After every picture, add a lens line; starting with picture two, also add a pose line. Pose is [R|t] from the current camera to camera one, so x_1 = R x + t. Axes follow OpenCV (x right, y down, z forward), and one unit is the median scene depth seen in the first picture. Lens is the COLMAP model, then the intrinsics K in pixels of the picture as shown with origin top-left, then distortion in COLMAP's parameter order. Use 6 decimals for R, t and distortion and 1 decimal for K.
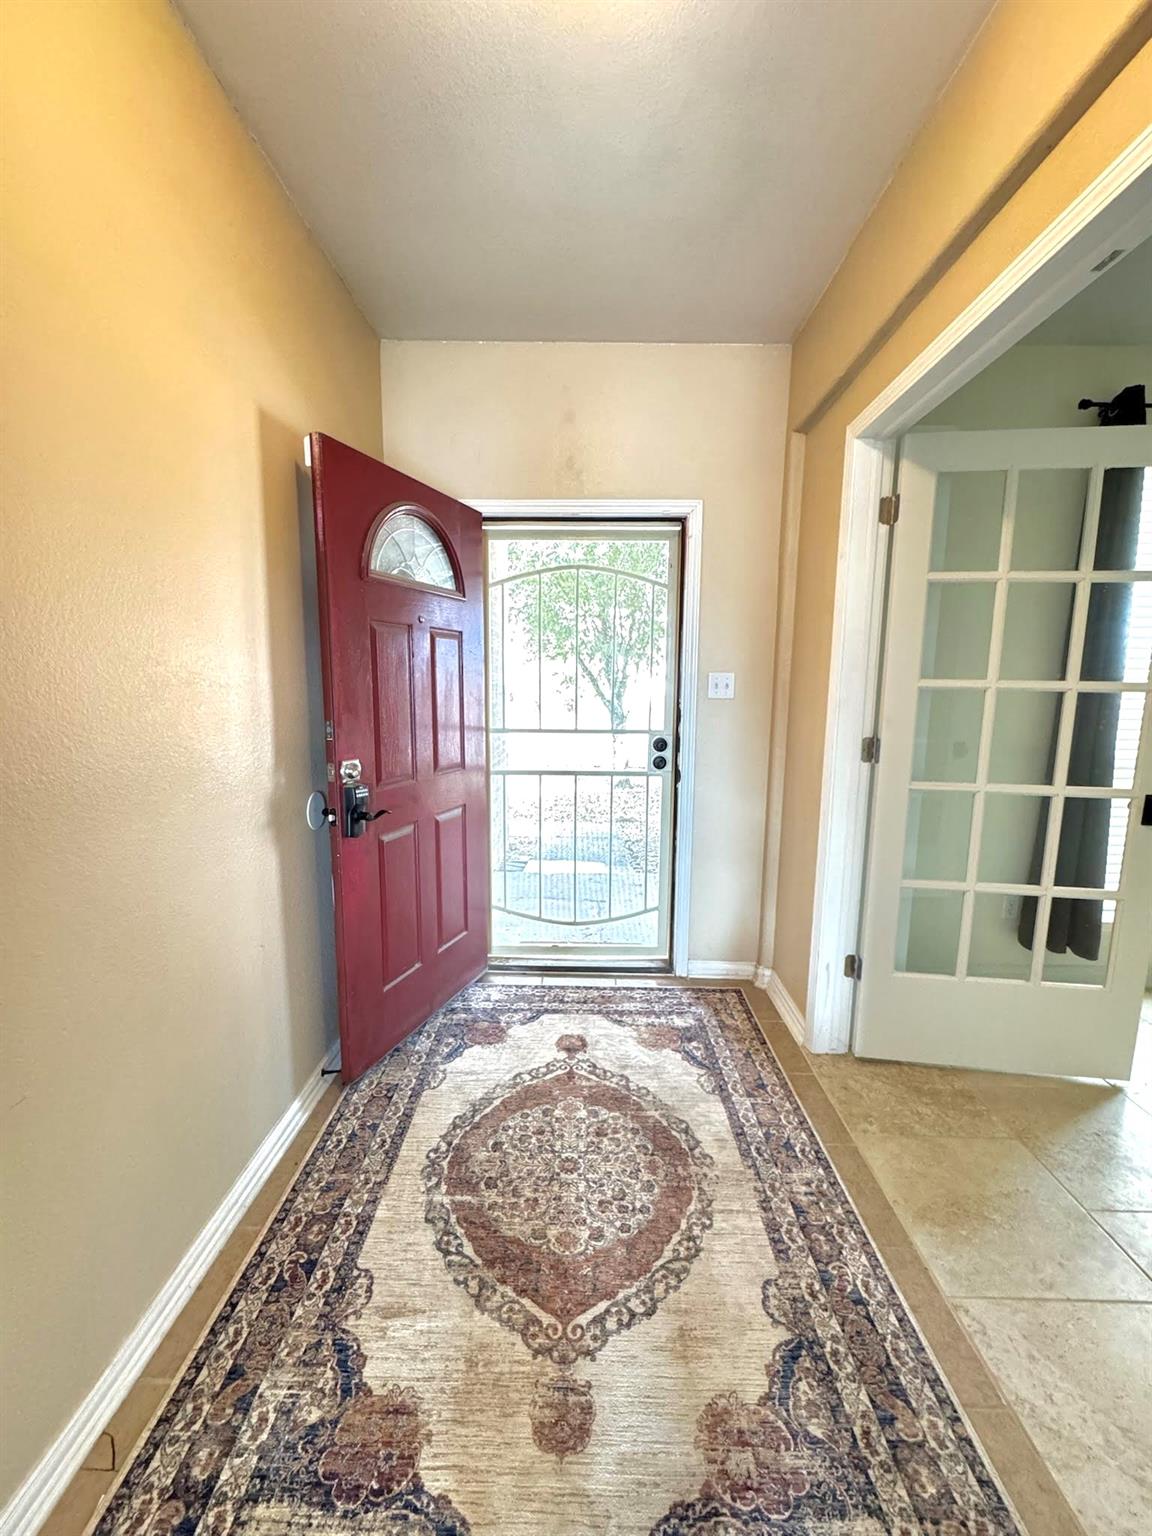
lens RADIAL K [[614.6, 0, 578.7], [0, 614.6, 763.2], [0, 0, 1]] dist [-0.004101, 0.000896]
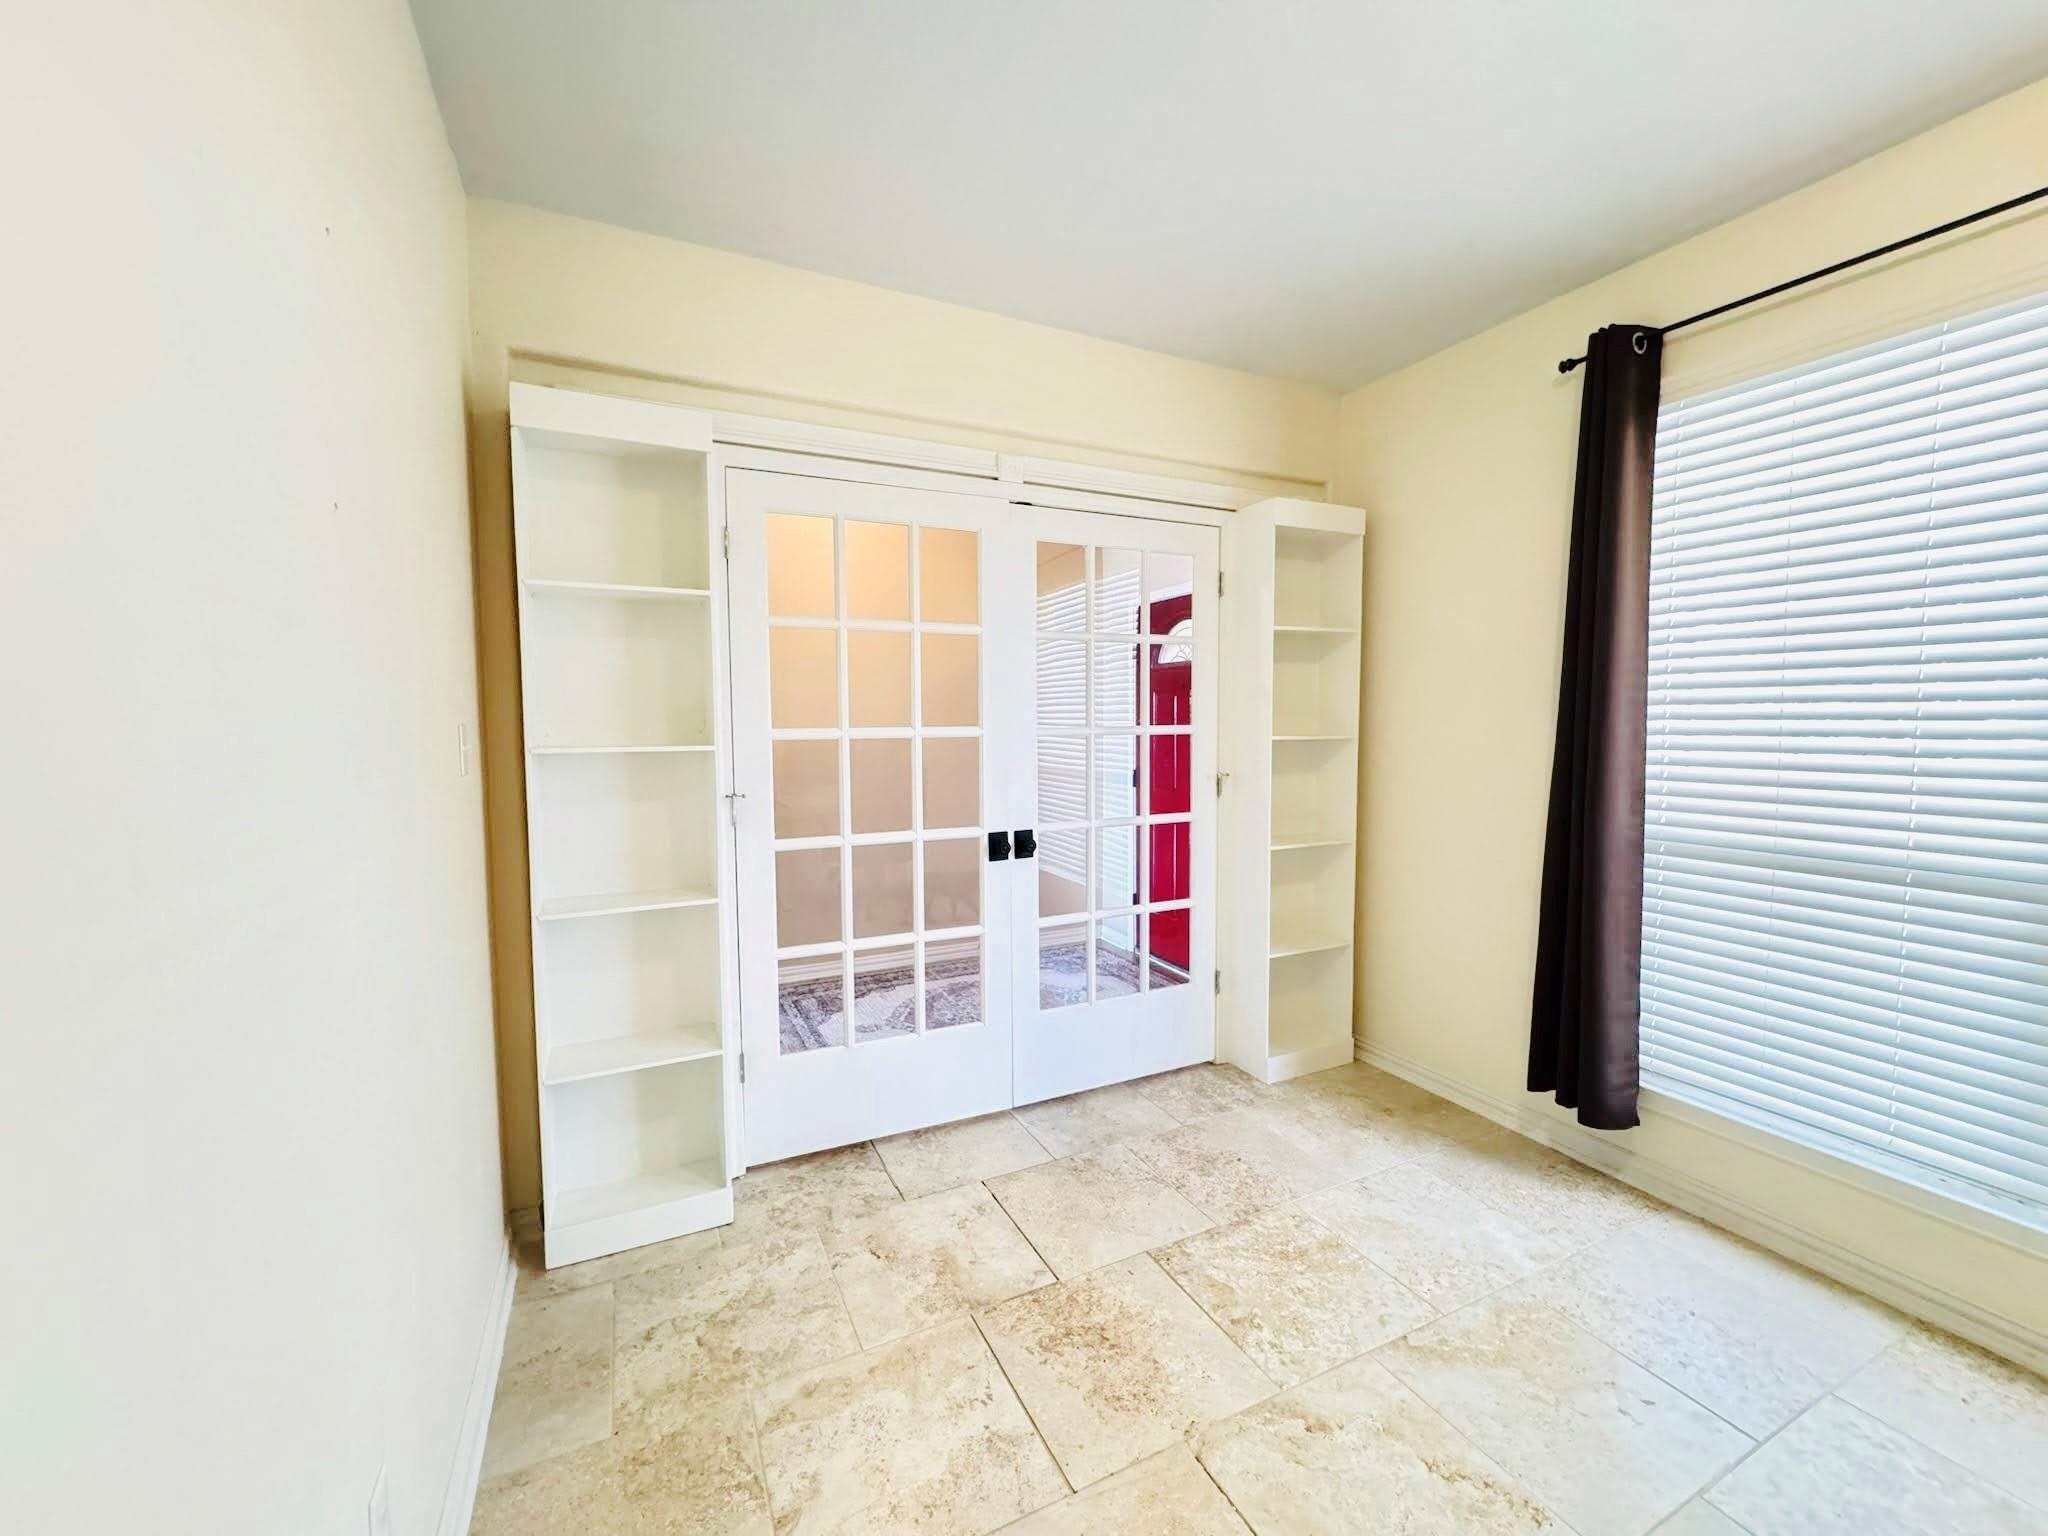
lens RADIAL K [[819.5, 0, 1028.3], [0, 819.5, 769.2], [0, 0, 1]] dist [-0.004101, 0.000896]
pose [[0.446313, 0.050167, -0.893469, 2.463932], [-0.106913, 0.994265, 0.002421, -0.035449], [0.888467, 0.094443, 0.449118, 0.002196]]
